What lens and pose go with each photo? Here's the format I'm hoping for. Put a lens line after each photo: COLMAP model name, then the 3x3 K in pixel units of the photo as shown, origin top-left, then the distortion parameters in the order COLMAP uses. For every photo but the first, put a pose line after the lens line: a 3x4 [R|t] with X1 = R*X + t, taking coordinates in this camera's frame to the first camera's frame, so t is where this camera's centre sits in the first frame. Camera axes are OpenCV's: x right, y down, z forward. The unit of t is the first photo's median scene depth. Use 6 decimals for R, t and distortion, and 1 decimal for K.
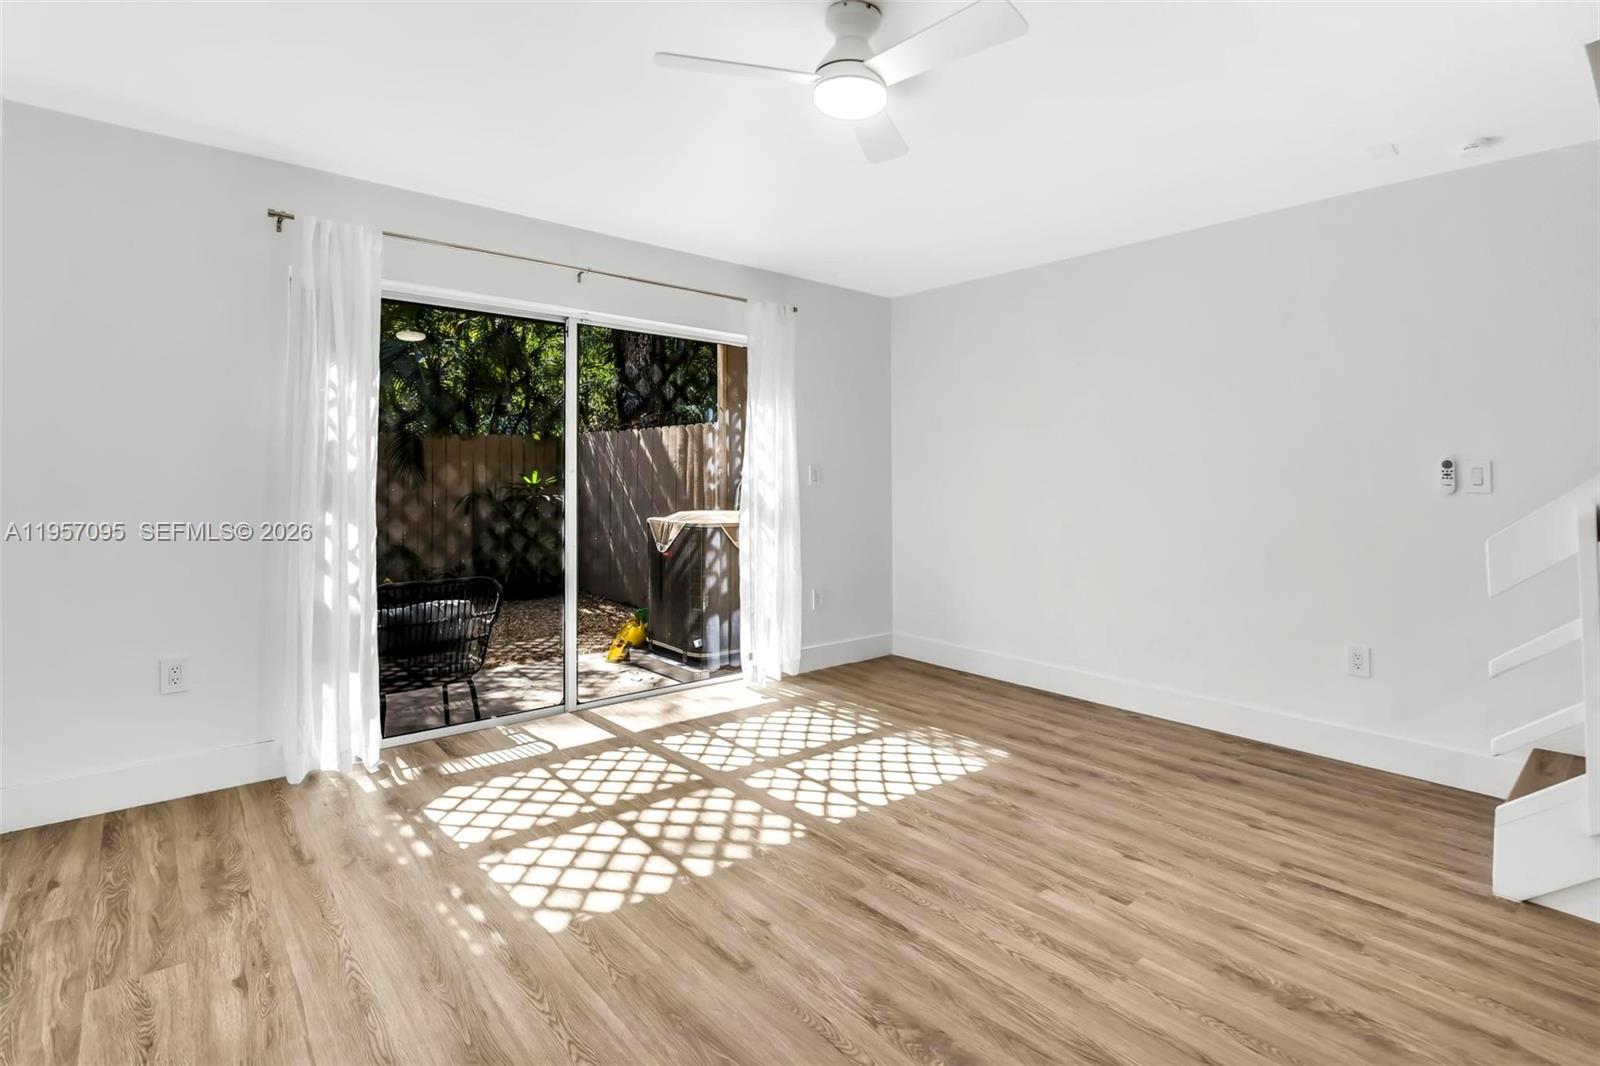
lens RADIAL K [[788.1, 0, 808.0], [0, 788.1, 451.4], [0, 0, 1]] dist [-0.023786, 0.006225]
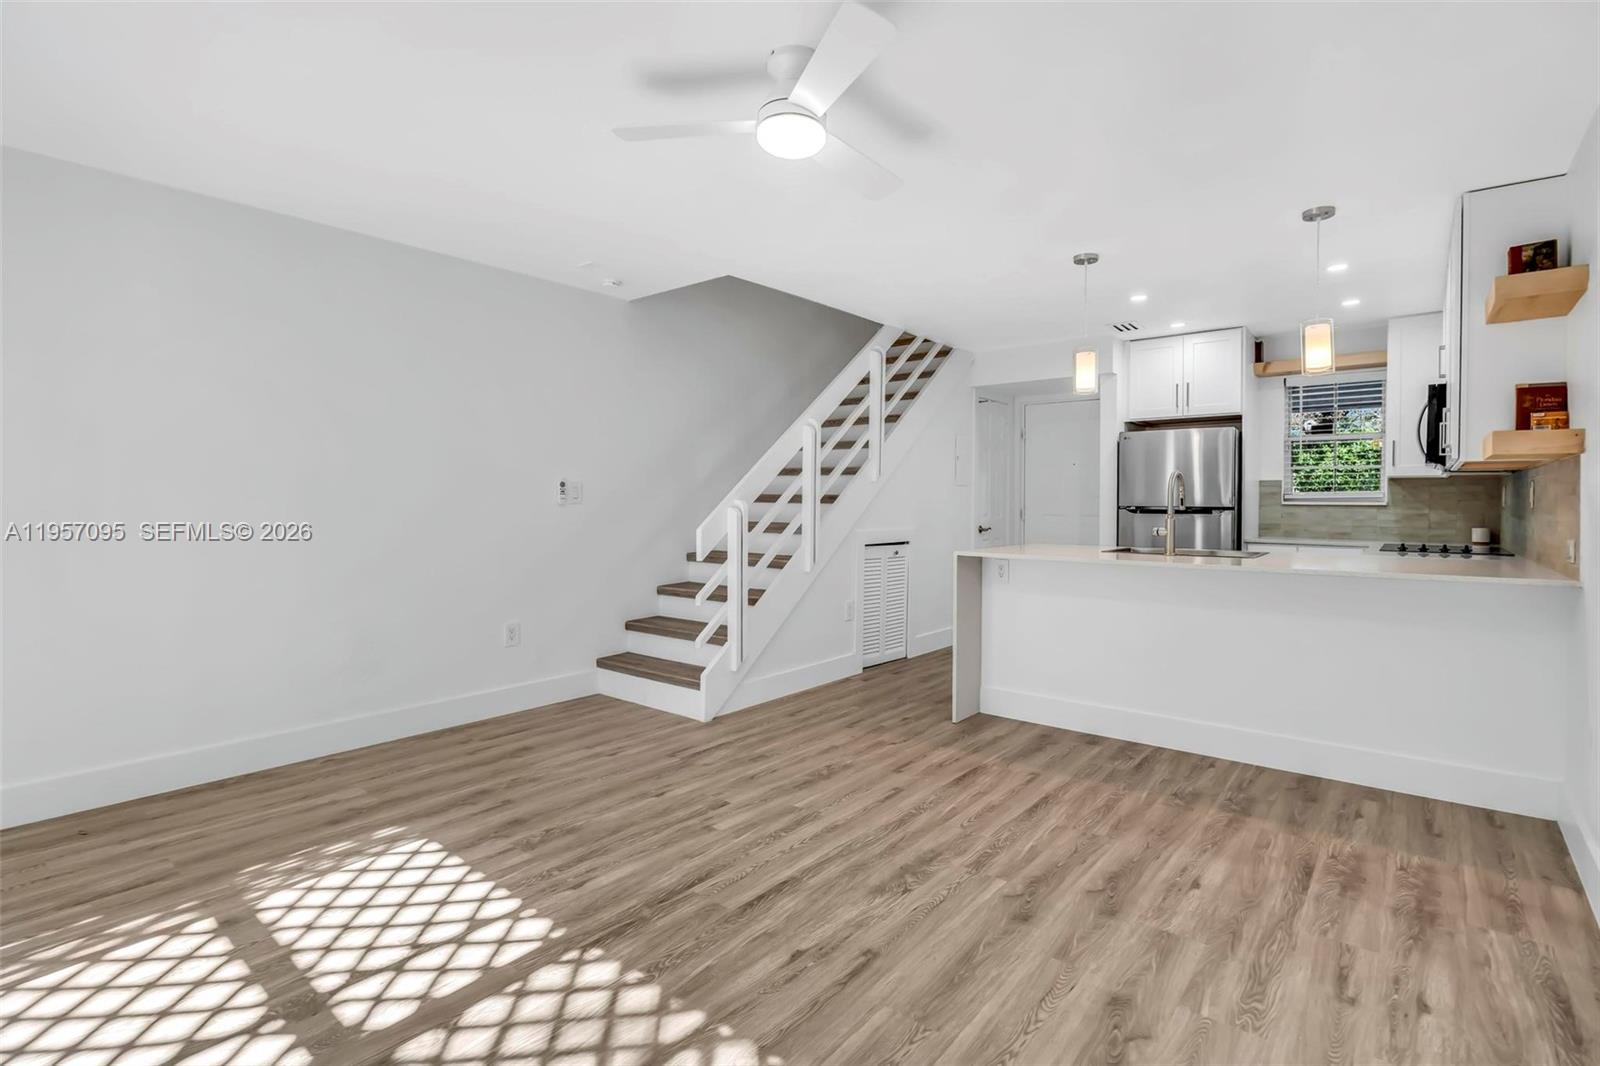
lens RADIAL K [[760.8, 0, 806.4], [0, 760.8, 516.9], [0, 0, 1]] dist [-0.018317, 0.001960]
pose [[-0.176630, -0.034333, 0.983678, -0.687640], [-0.035830, 0.998953, 0.028433, 0.021256], [-0.983625, -0.030223, -0.177675, 0.831612]]
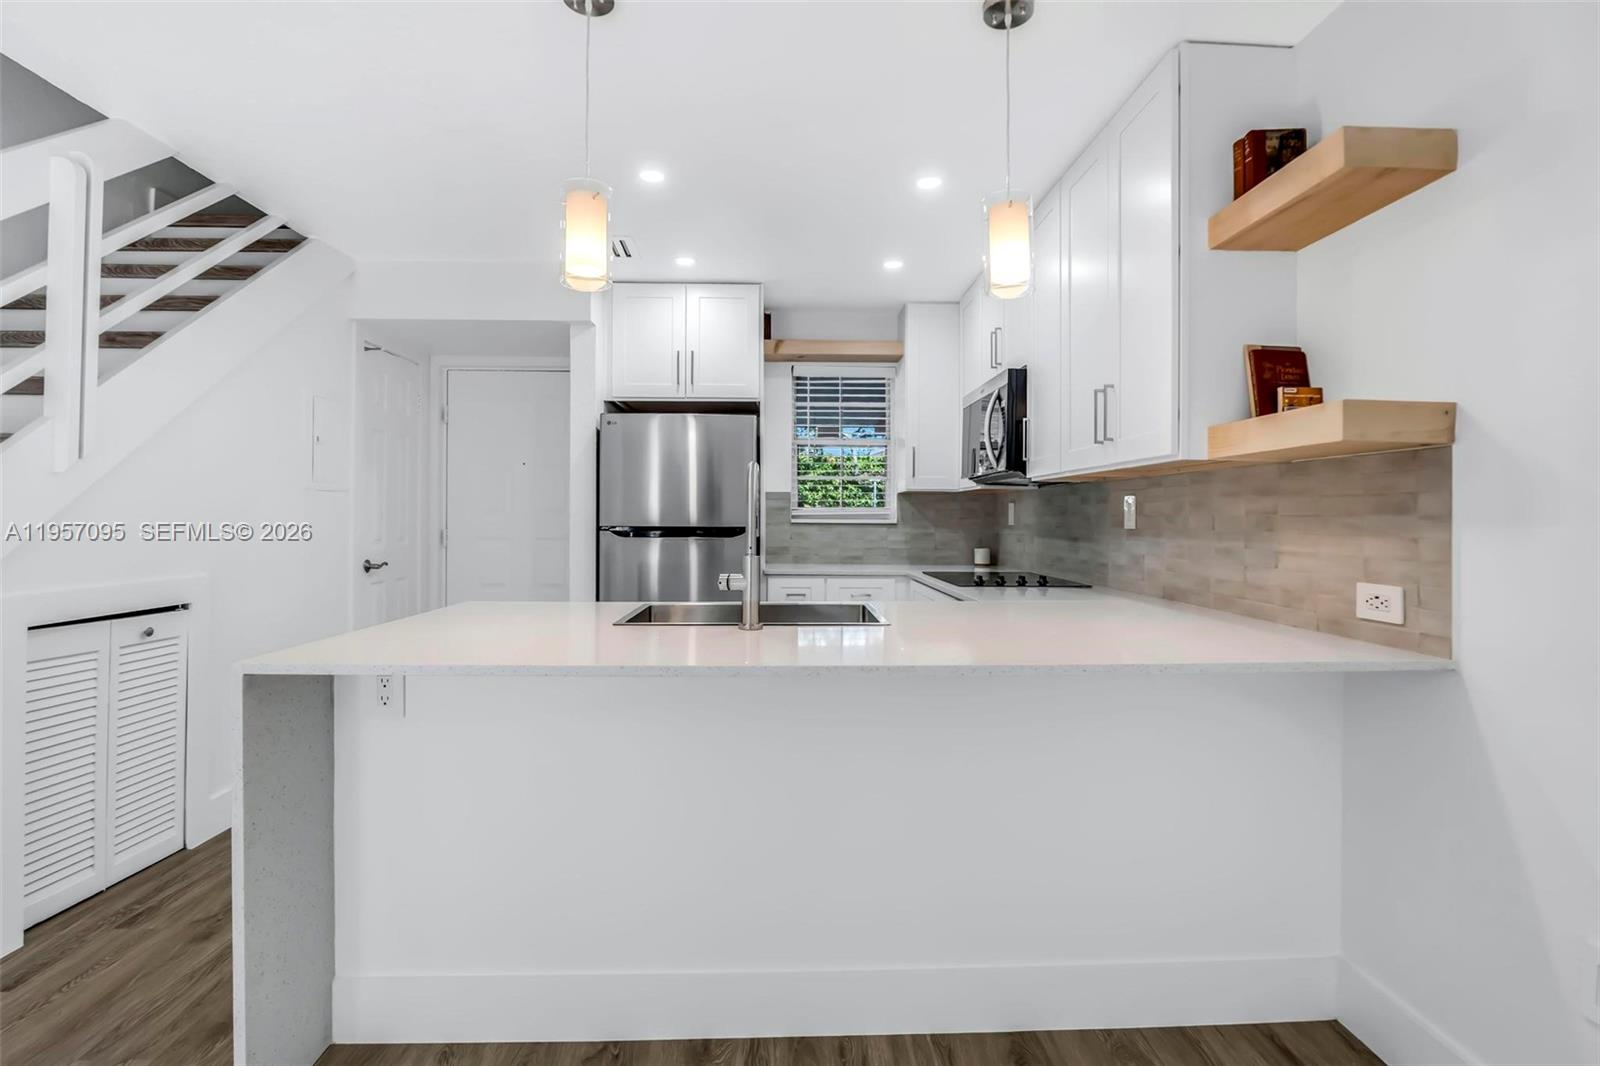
lens RADIAL K [[760.8, 0, 806.4], [0, 760.8, 516.9], [0, 0, 1]] dist [-0.018317, 0.001960]
pose [[-0.783333, -0.016075, 0.621395, 0.023921], [-0.034949, 0.999223, -0.018208, 0.016014], [-0.620619, -0.035980, -0.783286, 0.481654]]
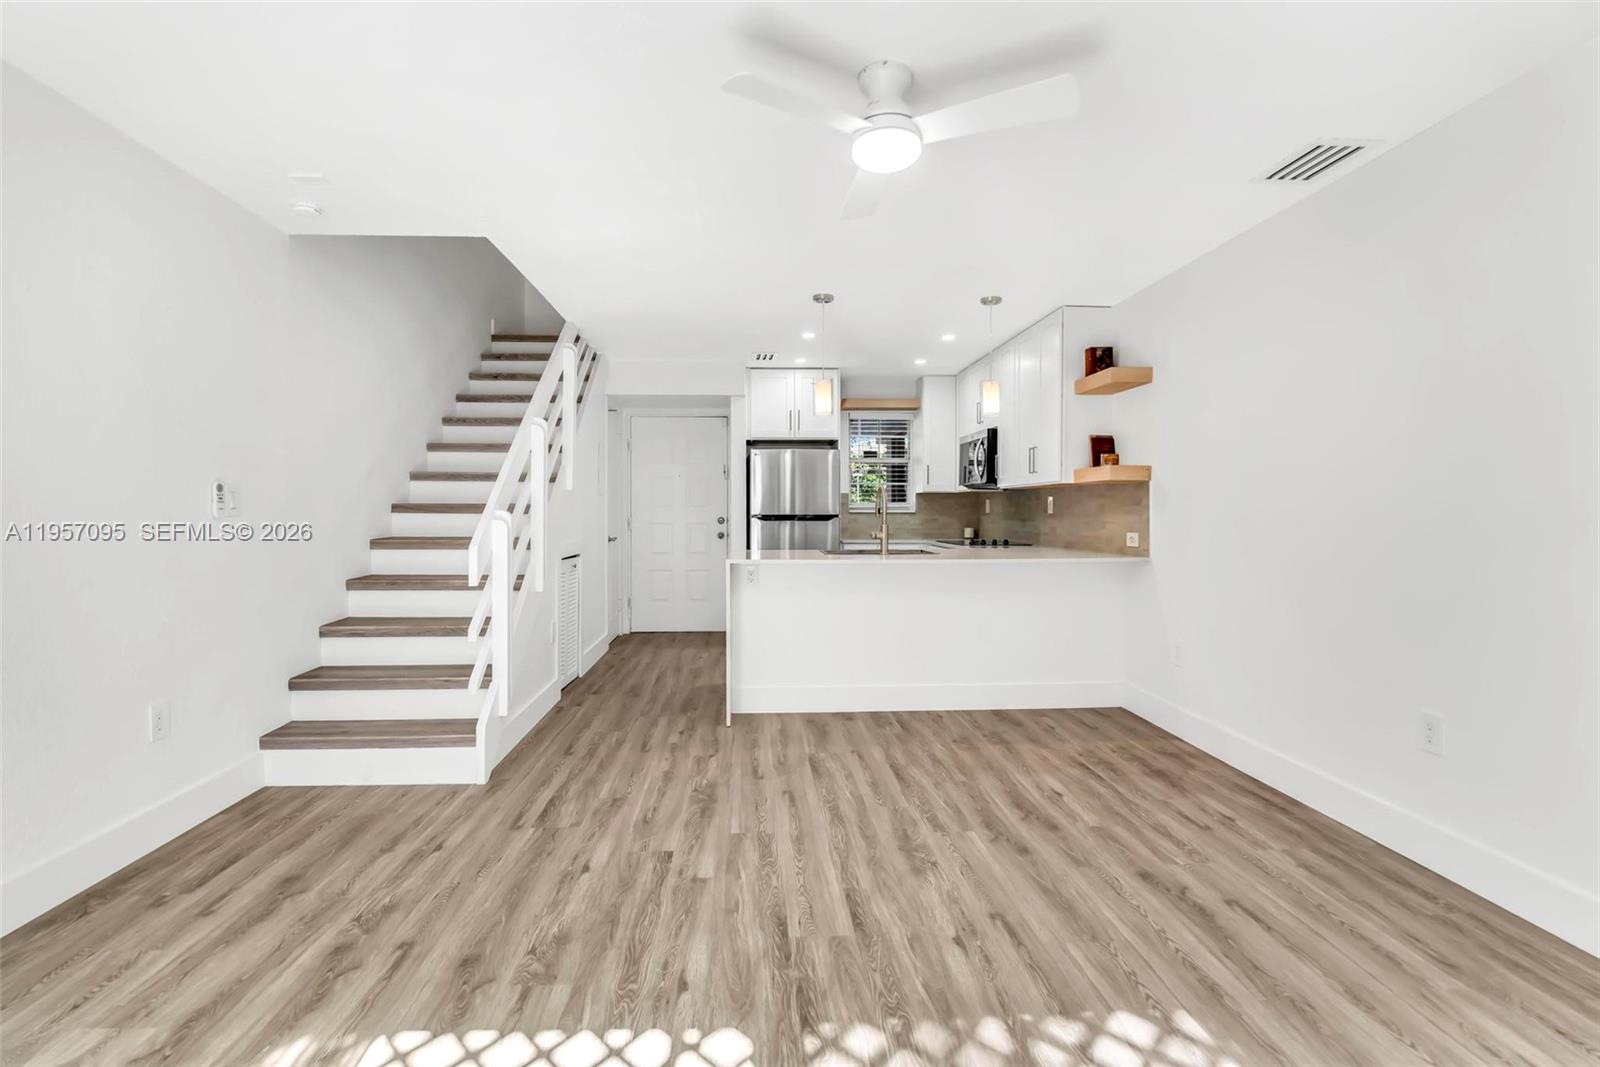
lens RADIAL K [[761.3, 0, 788.5], [0, 761.3, 521.1], [0, 0, 1]] dist [-0.017987, -0.000047]
pose [[-0.793602, -0.021425, 0.608060, -0.334044], [-0.030306, 0.999531, -0.004335, 0.045727], [-0.607682, -0.021868, -0.793879, 1.369687]]
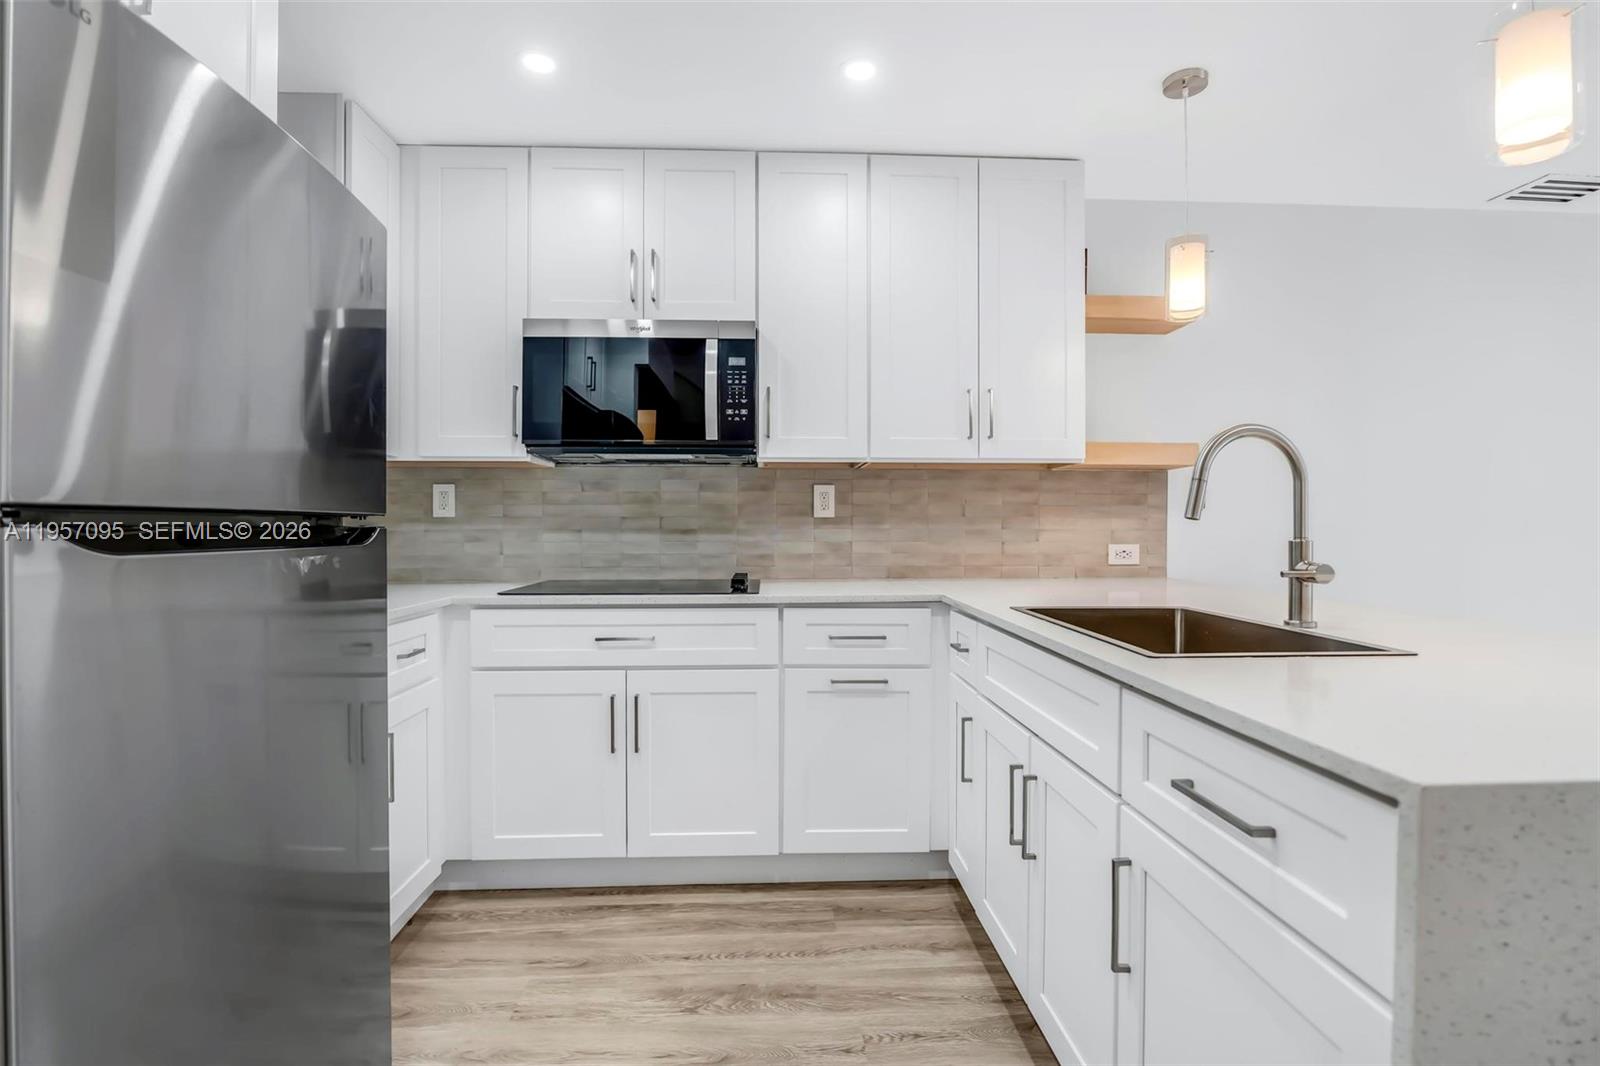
lens RADIAL K [[706.6, 0, 796.9], [0, 706.6, 522.2], [0, 0, 1]] dist [-0.016153, -0.000022]
pose [[-0.616887, -0.007025, -0.787021, 1.064320], [0.016805, 0.999615, -0.022095, 0.025301], [0.786872, -0.026856, -0.616531, 0.004941]]
